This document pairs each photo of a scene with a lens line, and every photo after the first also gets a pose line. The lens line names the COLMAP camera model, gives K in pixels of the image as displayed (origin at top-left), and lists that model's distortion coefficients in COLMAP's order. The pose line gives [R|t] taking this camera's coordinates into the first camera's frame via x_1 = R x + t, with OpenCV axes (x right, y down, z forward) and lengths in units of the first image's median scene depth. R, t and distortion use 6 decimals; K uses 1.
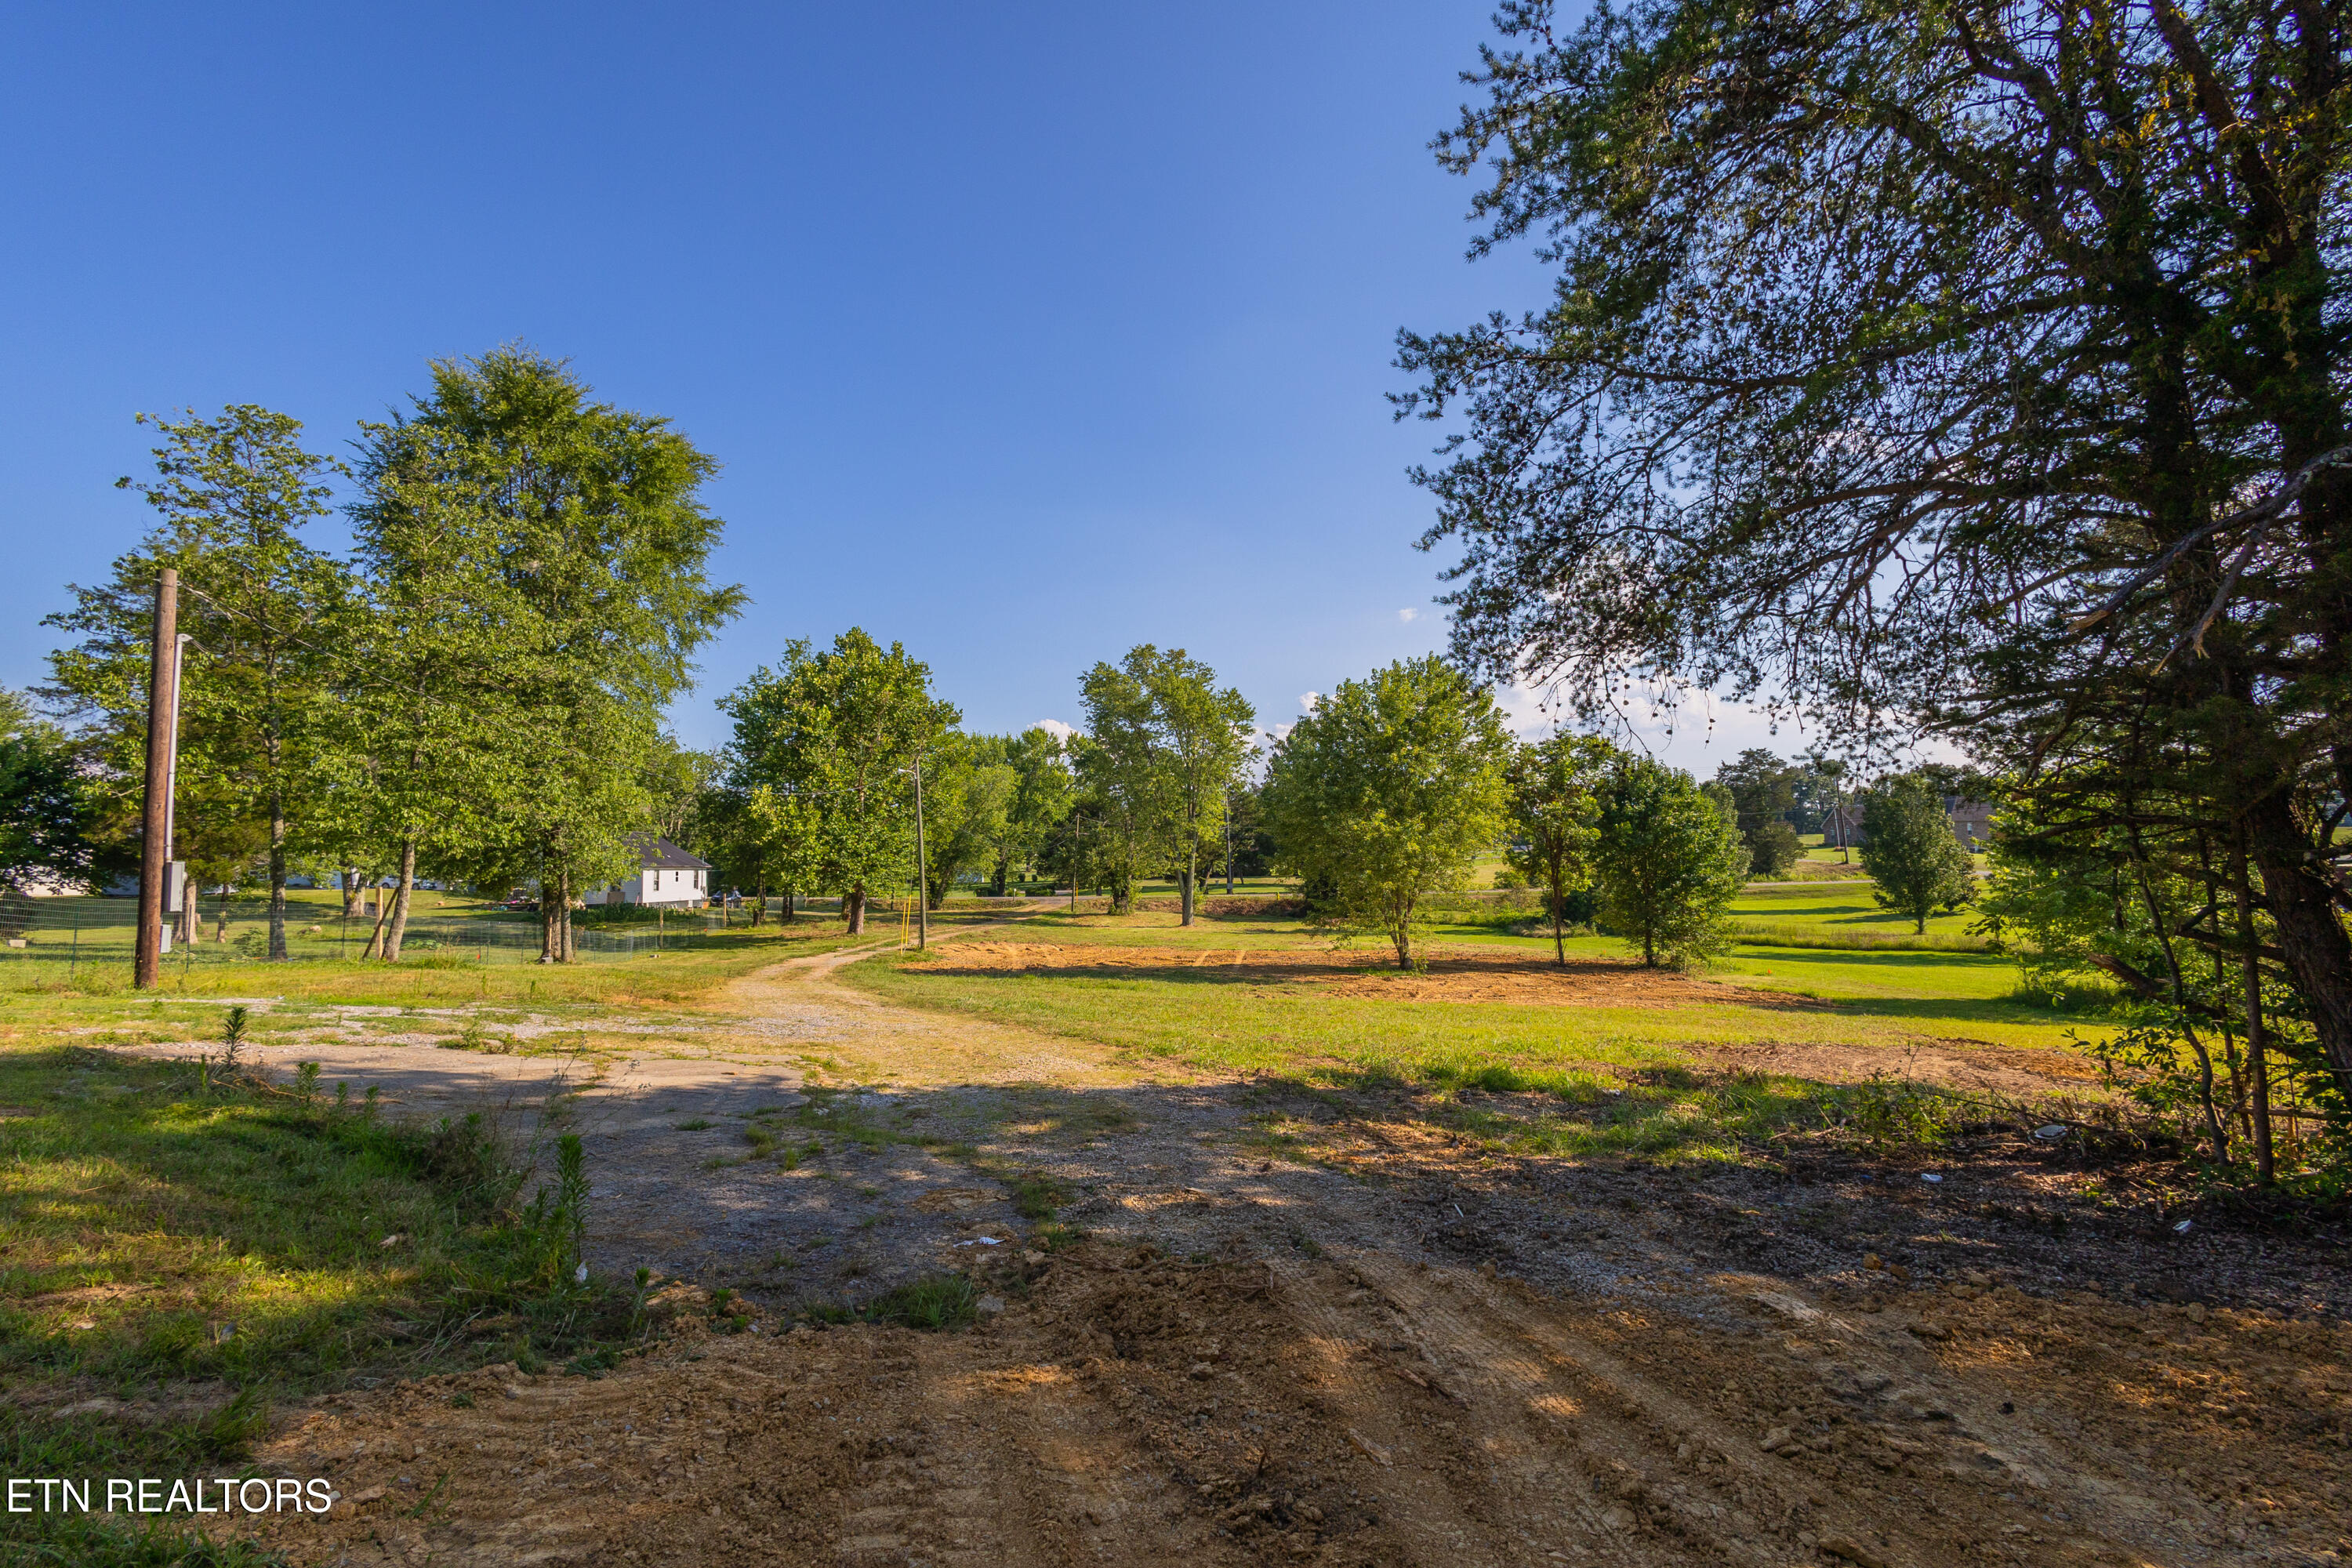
lens RADIAL K [[1072.0, 0, 1176.3], [0, 1072.0, 798.9], [0, 0, 1]] dist [0.002518, 0.000796]
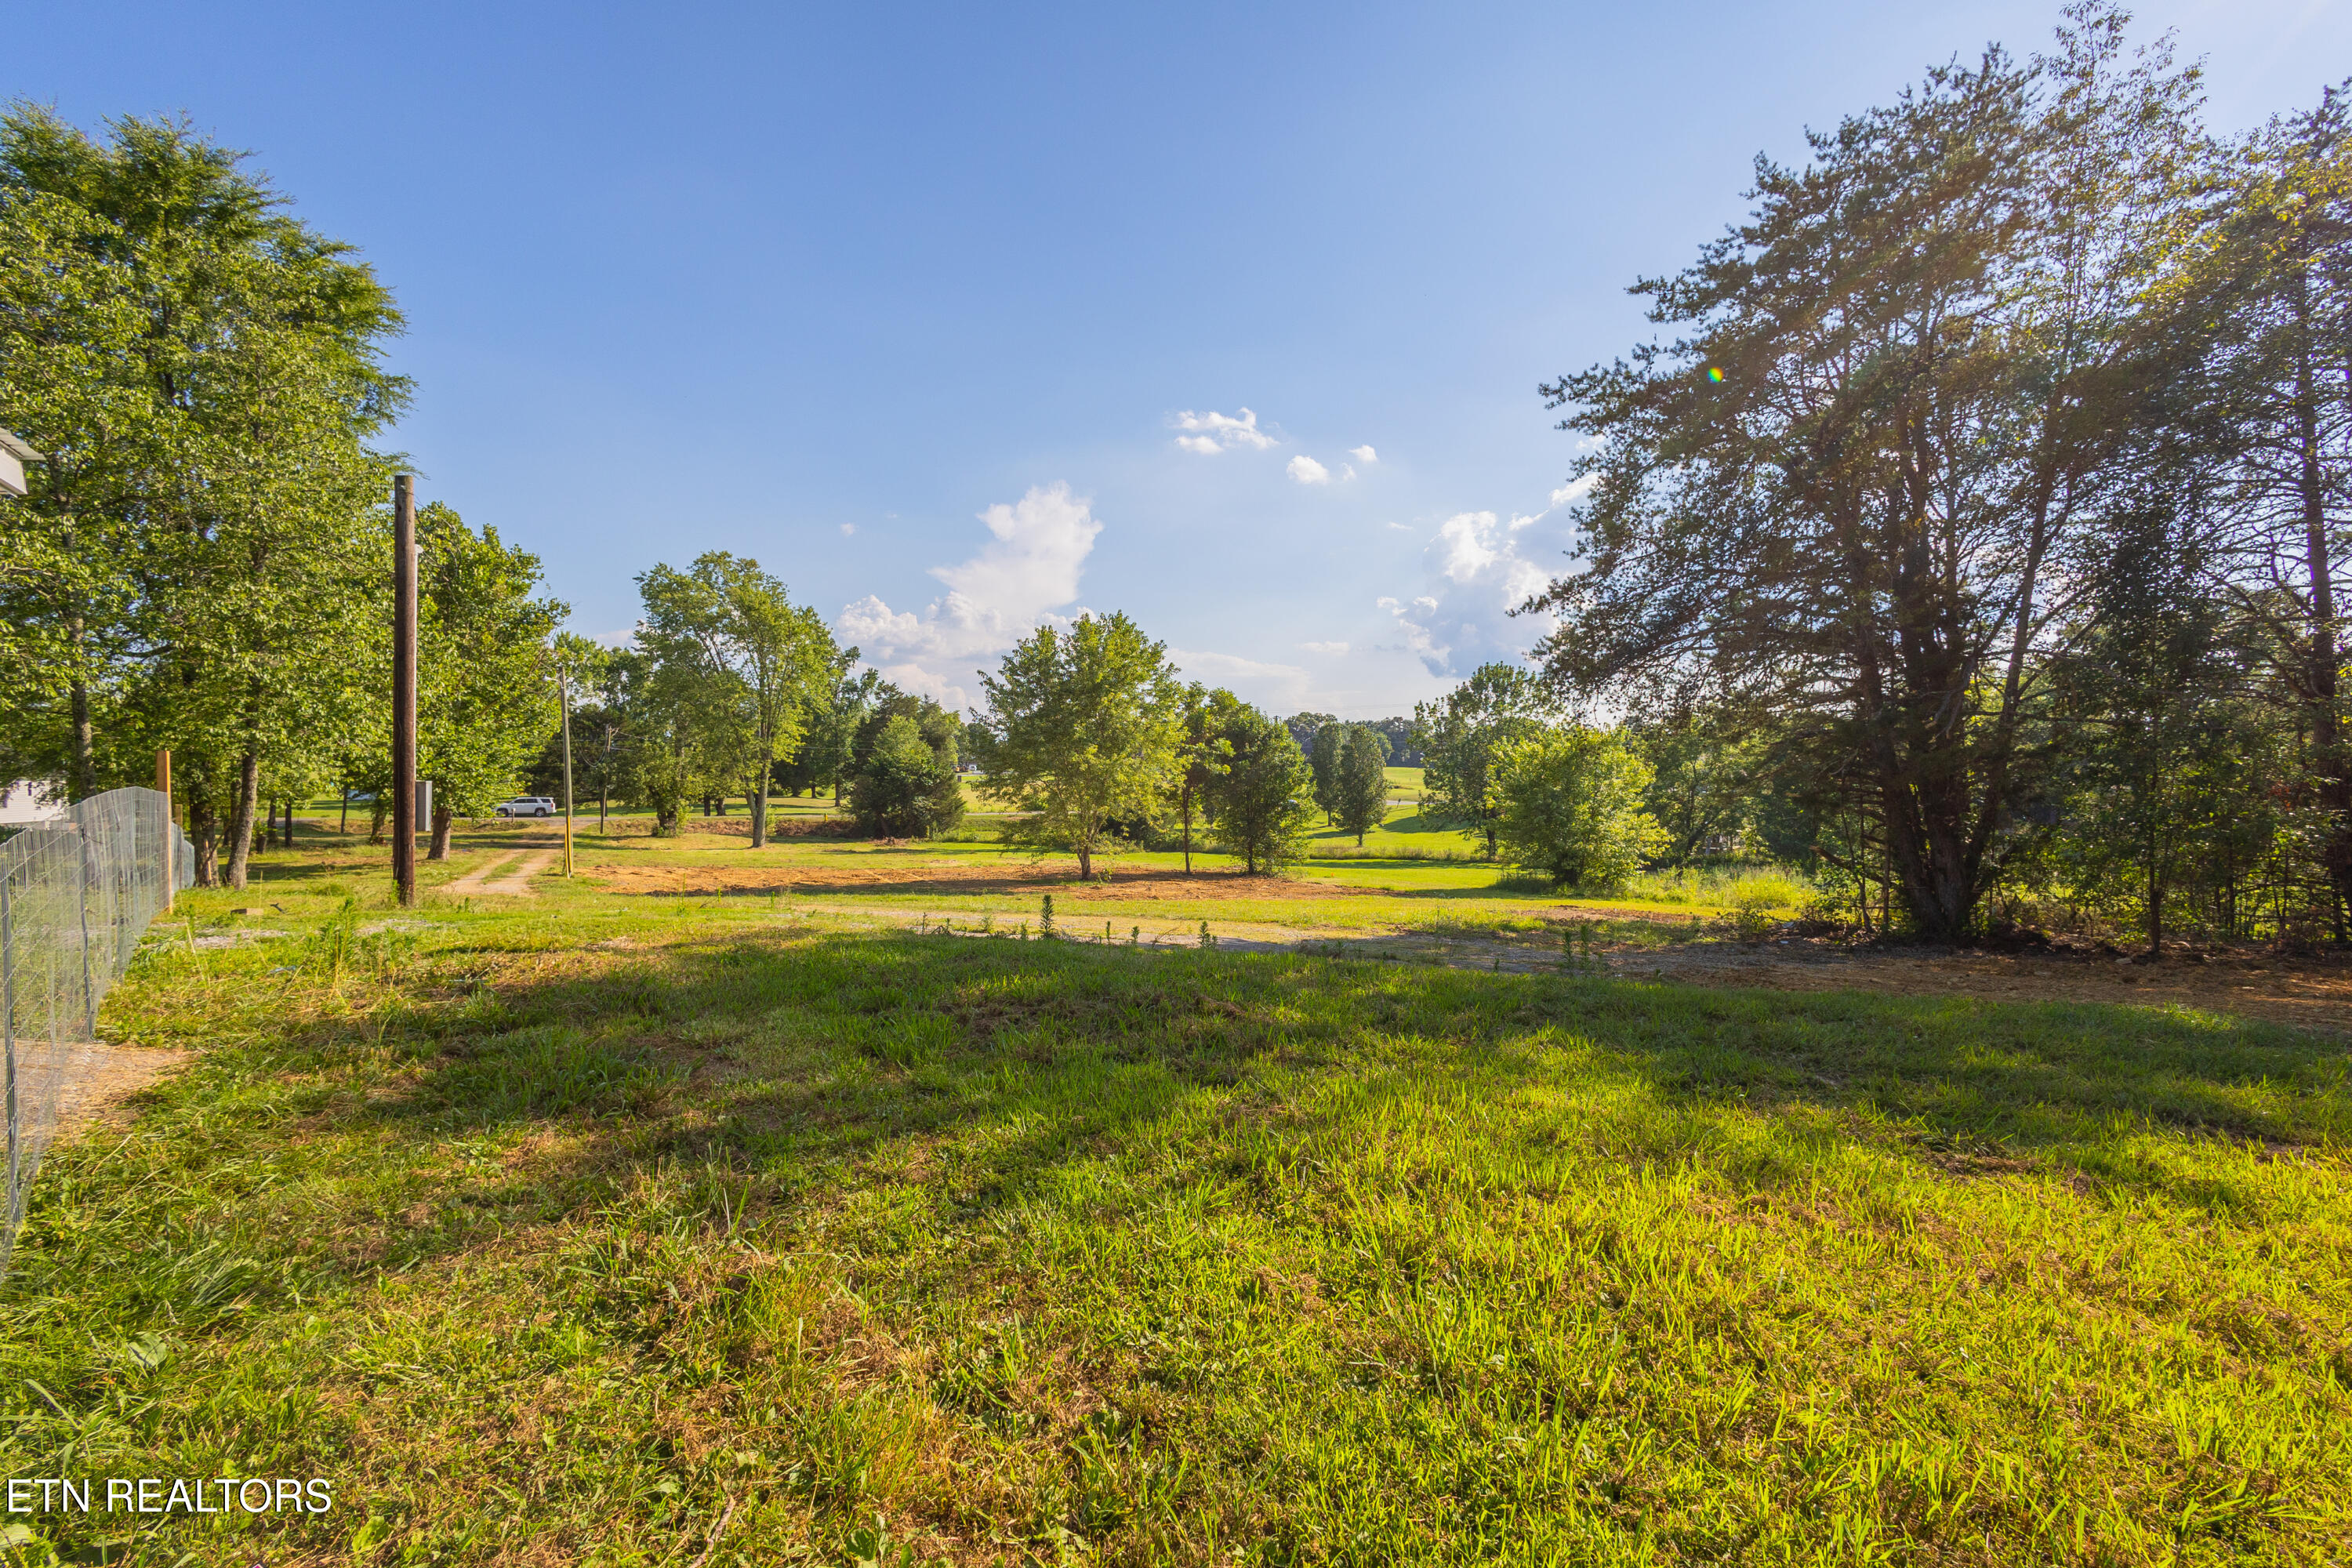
lens RADIAL K [[1072.0, 0, 1175.2], [0, 1072.0, 778.6], [0, 0, 1]] dist [0.002518, 0.000796]
pose [[0.866371, 0.019717, 0.499012, -0.180249], [-0.047280, 0.997971, 0.042654, -0.004495], [-0.497158, -0.060548, 0.865545, -0.034976]]
